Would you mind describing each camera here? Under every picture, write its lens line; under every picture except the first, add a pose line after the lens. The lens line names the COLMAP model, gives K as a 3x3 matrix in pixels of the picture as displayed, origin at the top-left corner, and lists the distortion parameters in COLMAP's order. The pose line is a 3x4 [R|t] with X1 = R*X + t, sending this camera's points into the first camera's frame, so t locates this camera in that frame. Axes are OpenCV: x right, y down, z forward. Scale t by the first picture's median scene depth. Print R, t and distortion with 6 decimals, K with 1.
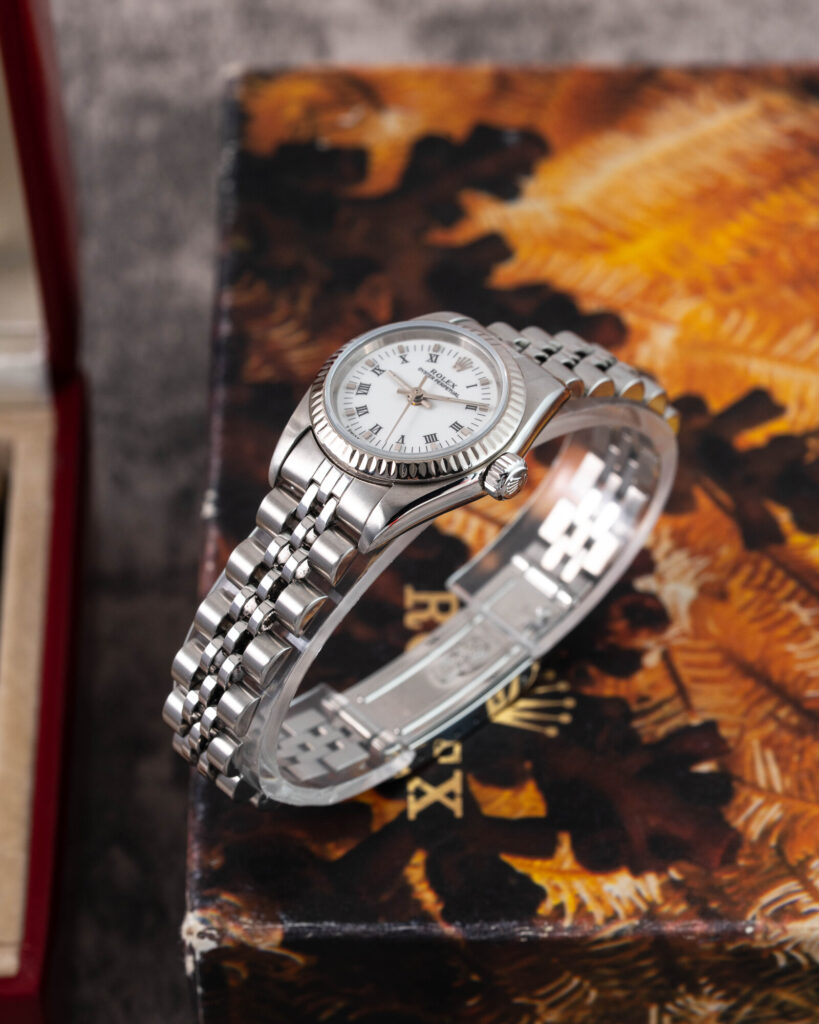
lens RADIAL K [[4849.4, 0, 413.8], [0, 4849.4, 517.1], [0, 0, 1]] dist [-0.331628, 0.000000]
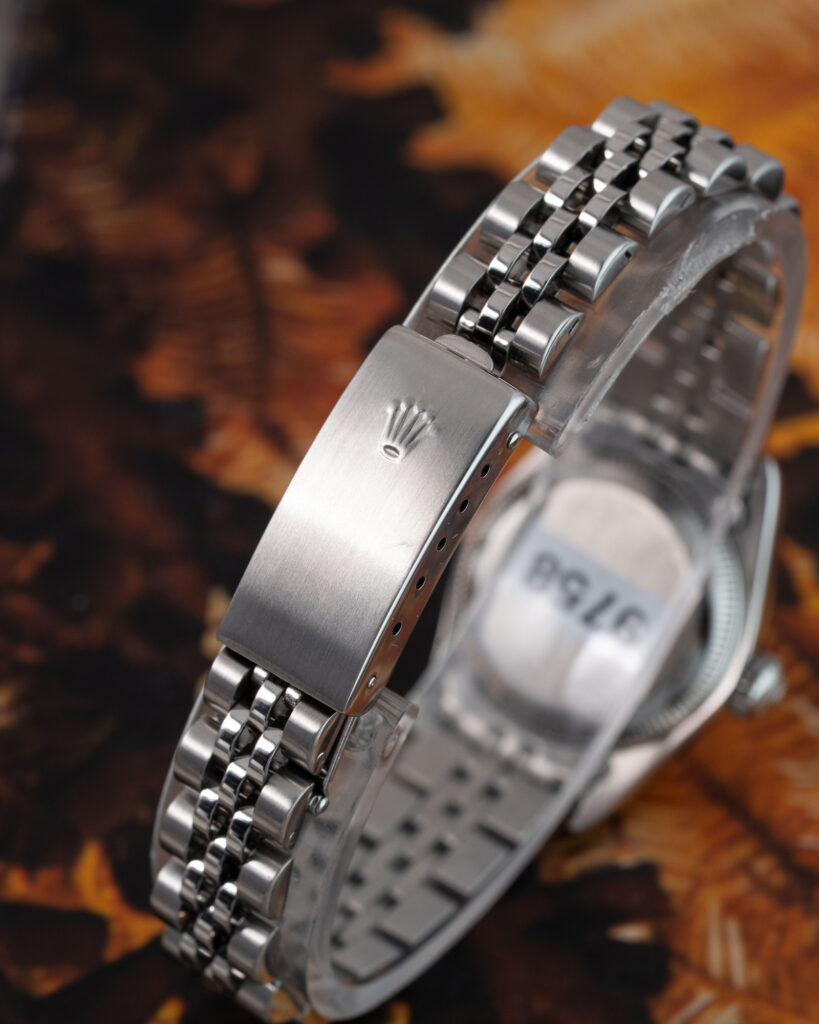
lens RADIAL K [[4849.4, 0, 411.0], [0, 4849.4, 512.5], [0, 0, 1]] dist [-0.331628, 0.000000]
pose [[0.989860, 0.140837, 0.018470, 0.011303], [-0.140815, 0.990033, -0.002485, 0.001980], [-0.018635, -0.000141, 0.999826, 0.356190]]
